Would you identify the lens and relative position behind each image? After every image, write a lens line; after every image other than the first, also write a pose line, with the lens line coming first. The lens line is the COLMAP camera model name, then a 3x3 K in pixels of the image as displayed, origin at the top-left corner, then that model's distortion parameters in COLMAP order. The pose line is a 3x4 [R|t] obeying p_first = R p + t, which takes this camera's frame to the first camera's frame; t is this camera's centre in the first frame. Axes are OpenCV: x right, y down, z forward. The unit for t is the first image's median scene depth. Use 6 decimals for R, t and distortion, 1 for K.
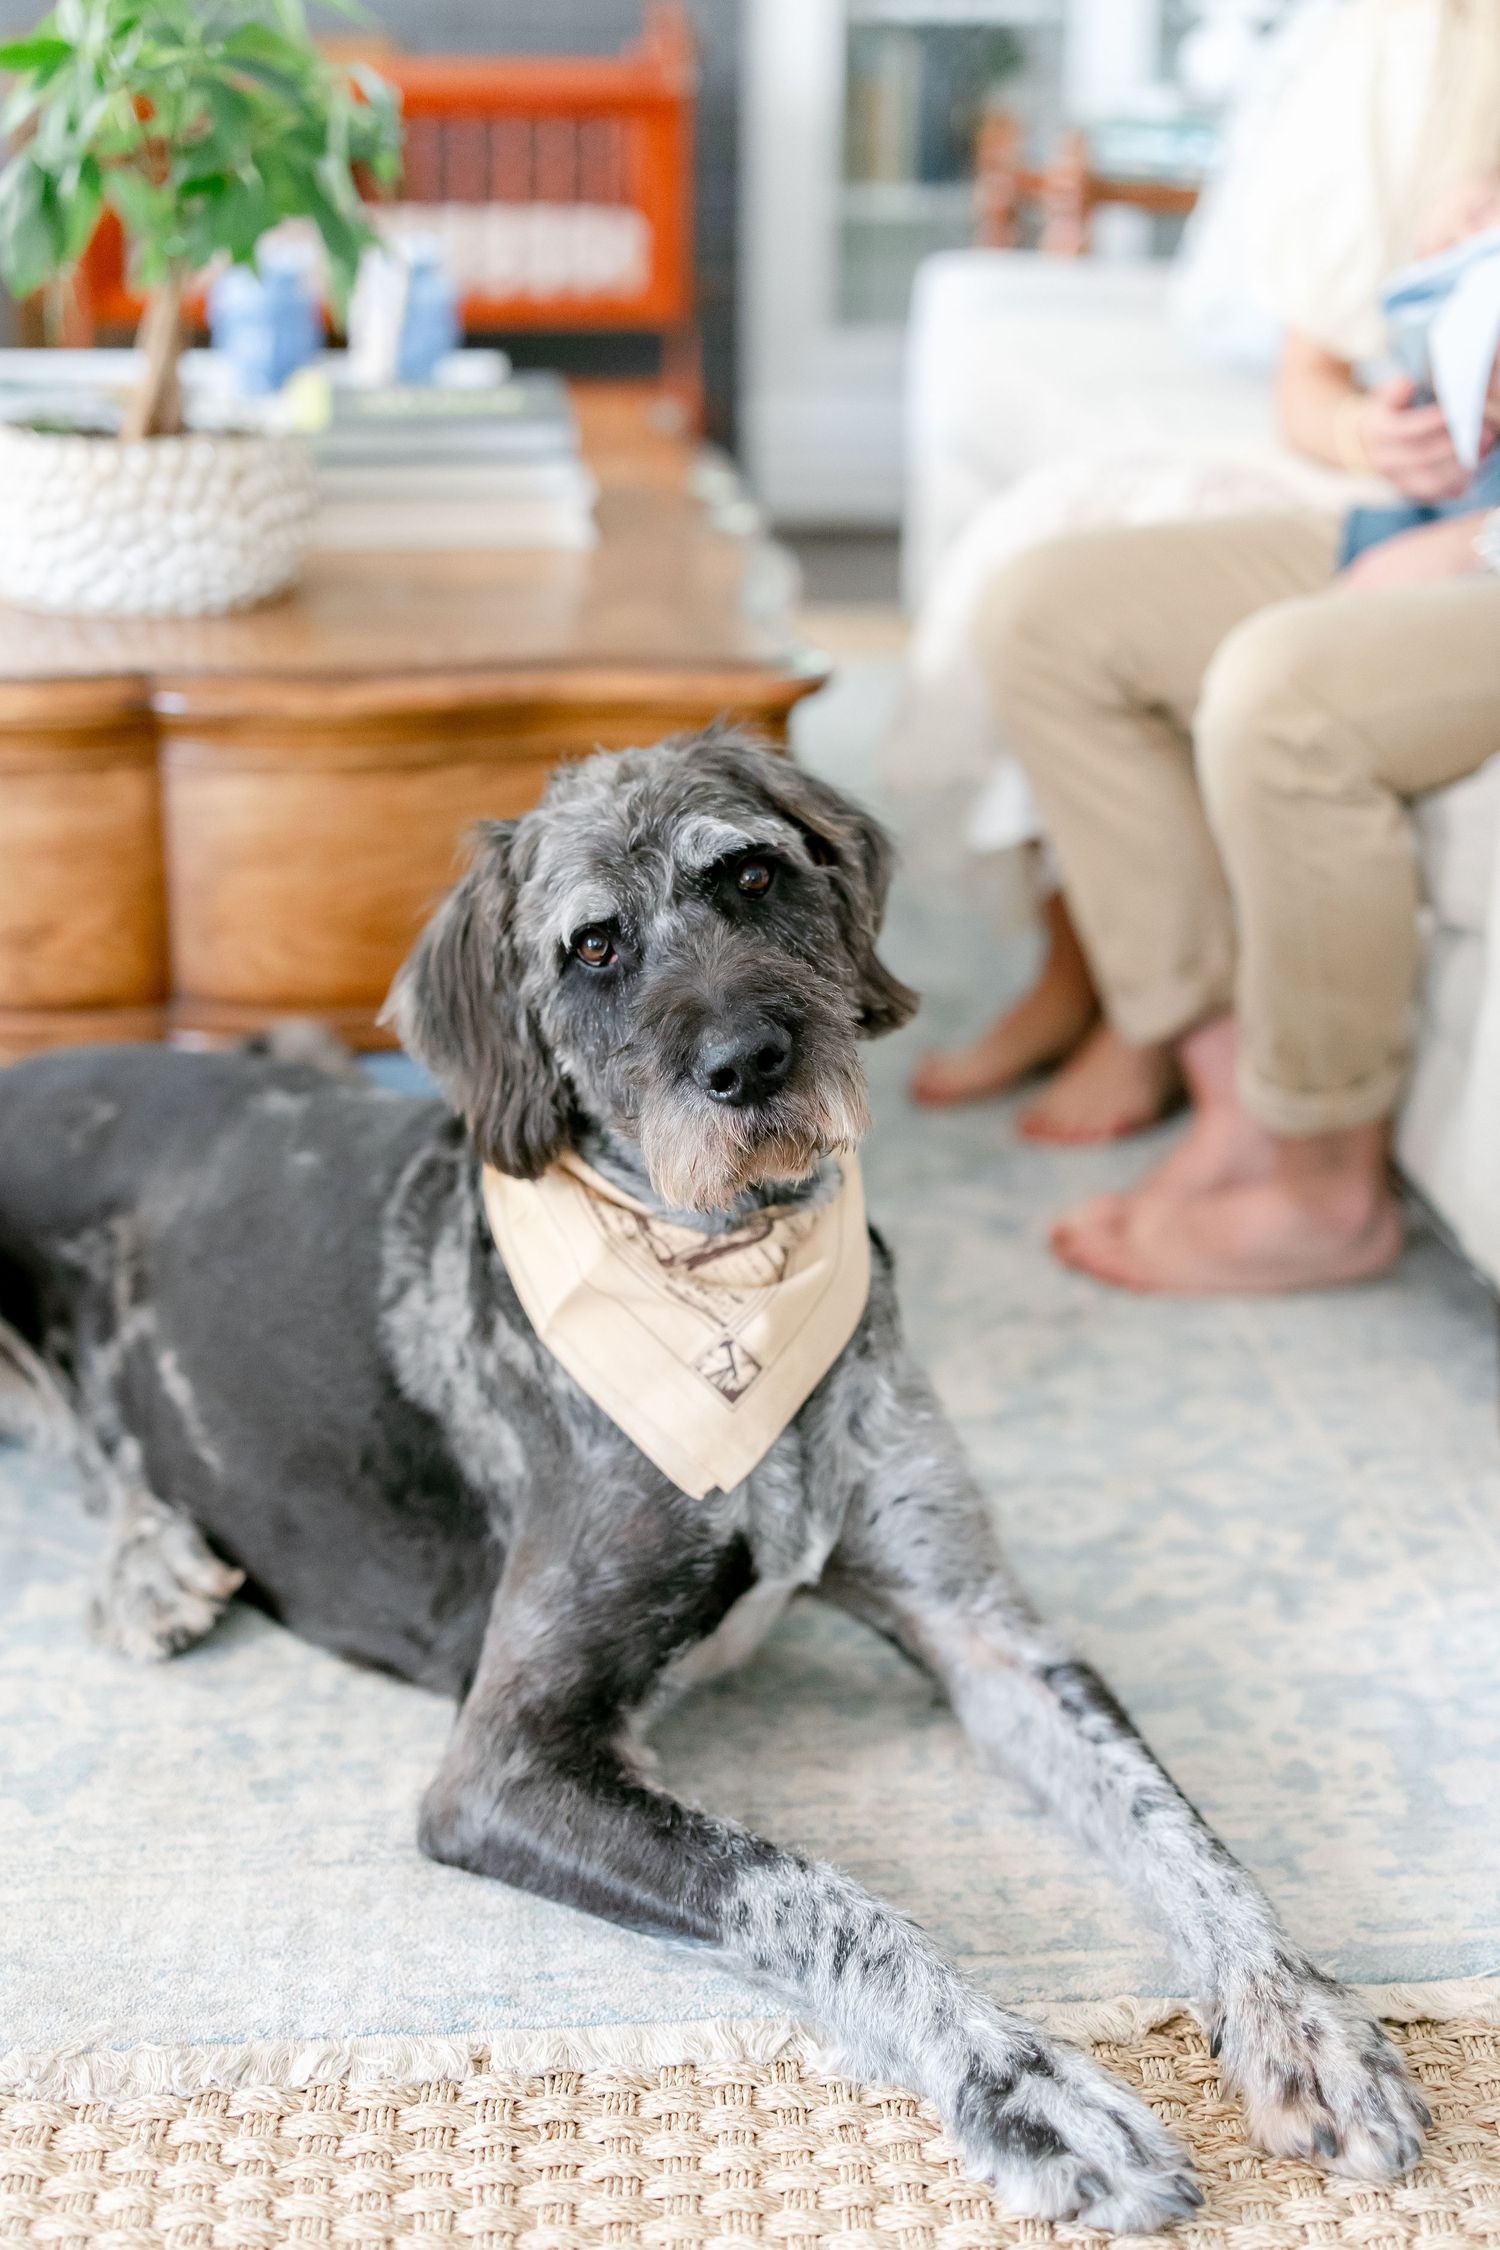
lens RADIAL K [[3396.3, 0, 779.0], [0, 3396.3, 1069.7], [0, 0, 1]] dist [0.018248, -0.010425]
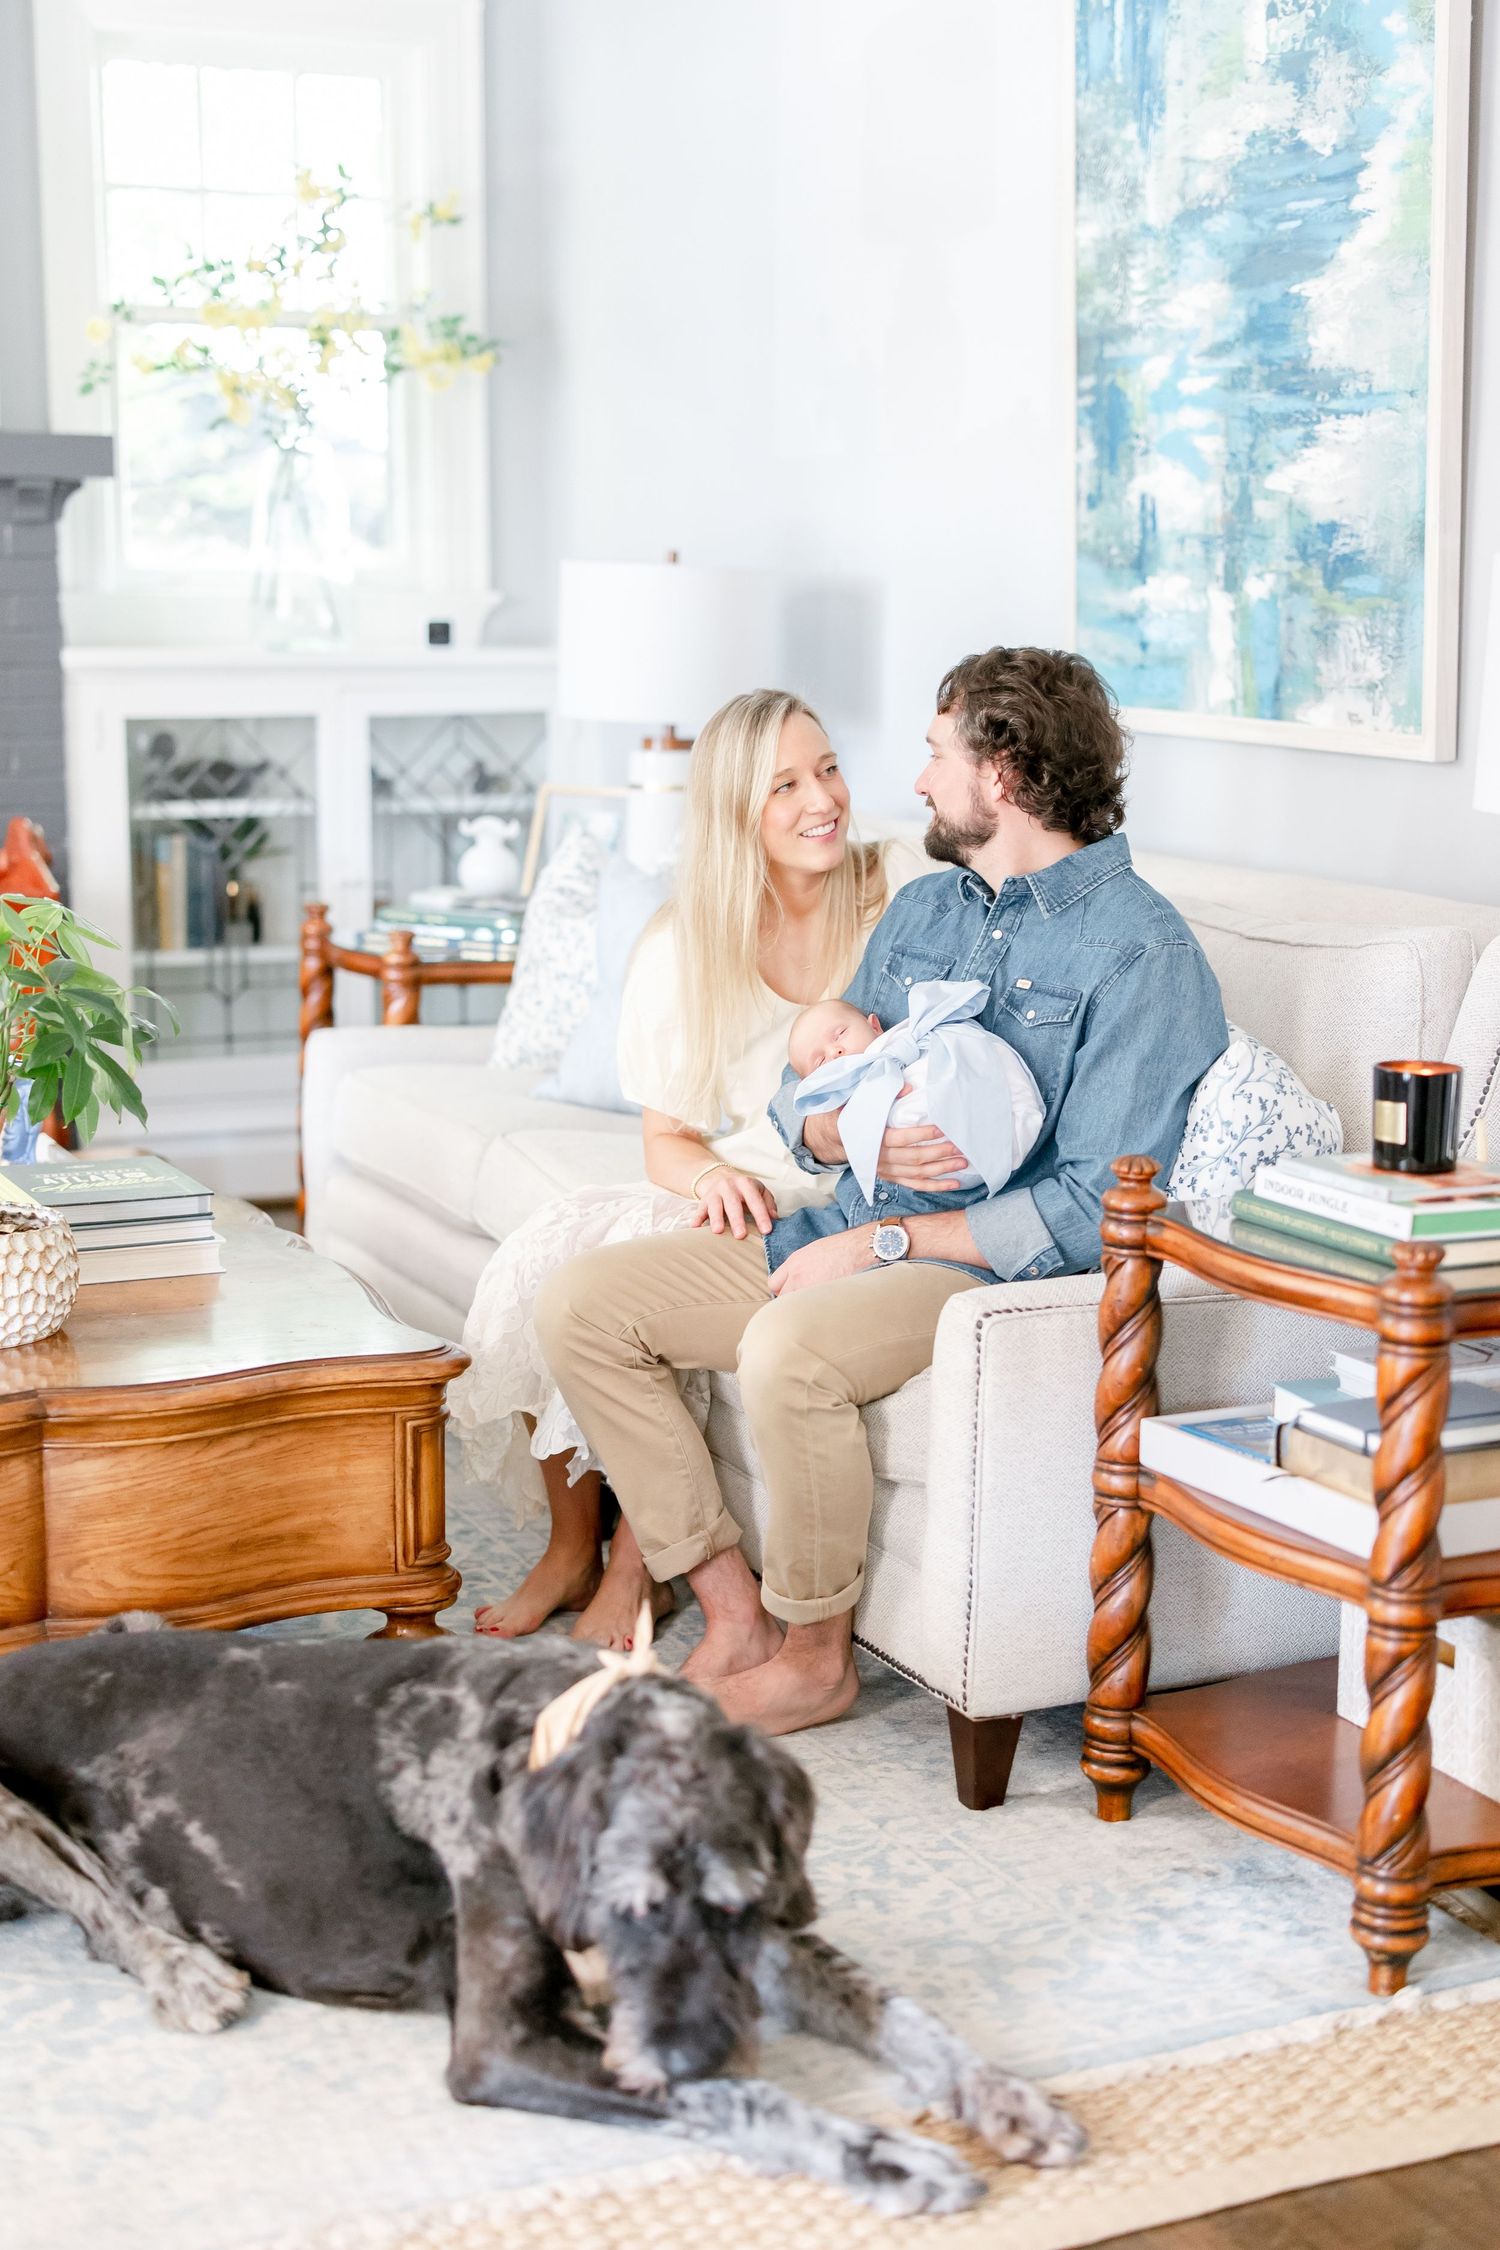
lens RADIAL K [[3278.6, 0, 750.0], [0, 3278.6, 1125.0], [0, 0, 1]] dist [0.020751, 0.011565]
pose [[0.951129, -0.059459, 0.303014, -0.407881], [0.107050, 0.983924, -0.142945, 0.007972], [-0.289643, 0.168397, 0.942204, -0.592406]]
